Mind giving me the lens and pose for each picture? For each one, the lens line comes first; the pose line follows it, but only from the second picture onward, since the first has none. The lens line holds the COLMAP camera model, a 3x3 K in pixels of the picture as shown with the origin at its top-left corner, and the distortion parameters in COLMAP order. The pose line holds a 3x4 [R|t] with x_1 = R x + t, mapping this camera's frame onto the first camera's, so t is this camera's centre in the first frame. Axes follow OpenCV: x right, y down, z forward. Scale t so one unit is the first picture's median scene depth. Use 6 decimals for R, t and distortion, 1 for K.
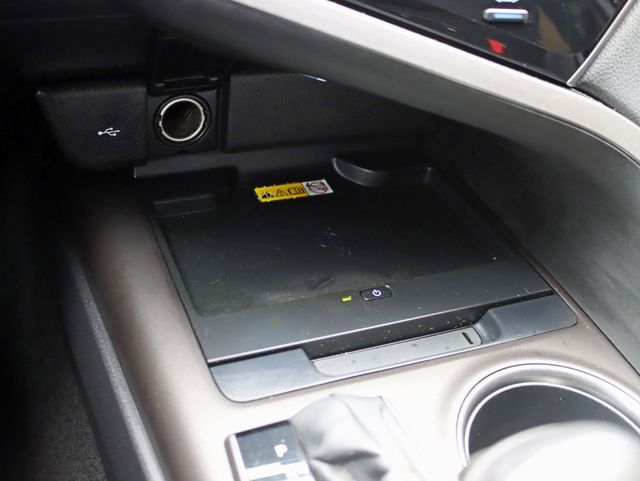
lens RADIAL K [[812.0, 0, 320.0], [0, 812.0, 240.5], [0, 0, 1]] dist [-0.095153, -0.032418]
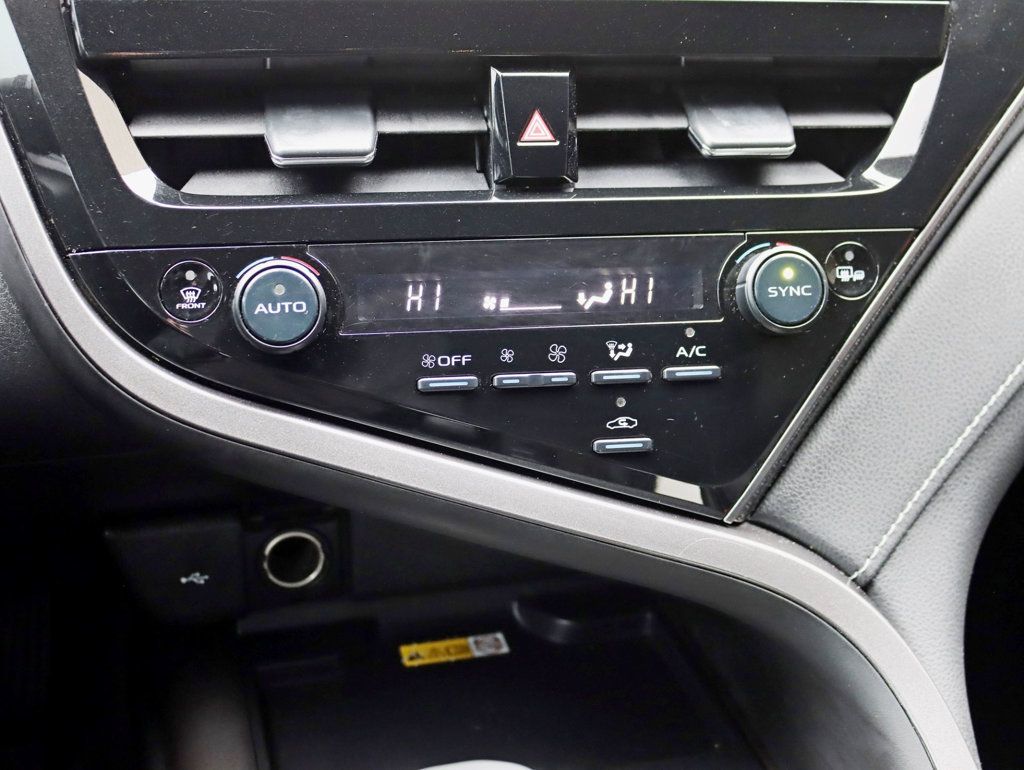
lens RADIAL K [[1432.0, 0, 512.0], [0, 1432.0, 385.0], [0, 0, 1]] dist [-0.093946, 0.094456]
pose [[0.987360, -0.032724, -0.155082, 0.251718], [-0.001697, 0.976215, -0.216796, -0.017148], [0.158488, 0.214319, 0.963820, -0.316742]]
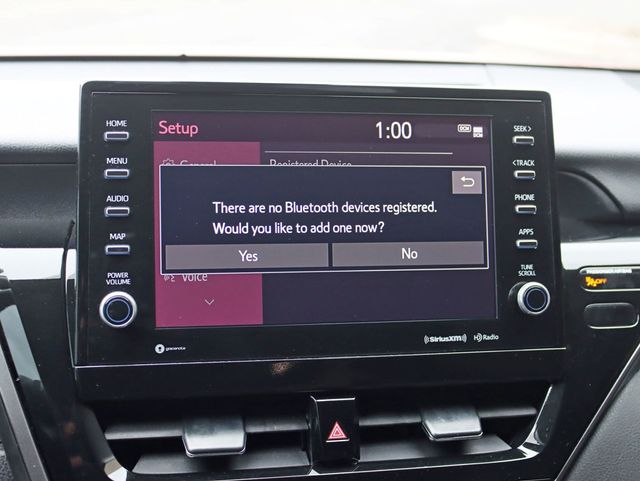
lens RADIAL K [[895.0, 0, 320.0], [0, 895.0, 240.5], [0, 0, 1]] dist [-0.093946, 0.094456]
pose [[0.991494, -0.052727, -0.118990, 0.242091], [0.004588, 0.927851, -0.372922, -0.226254], [0.130069, 0.369204, 0.920201, -0.498346]]
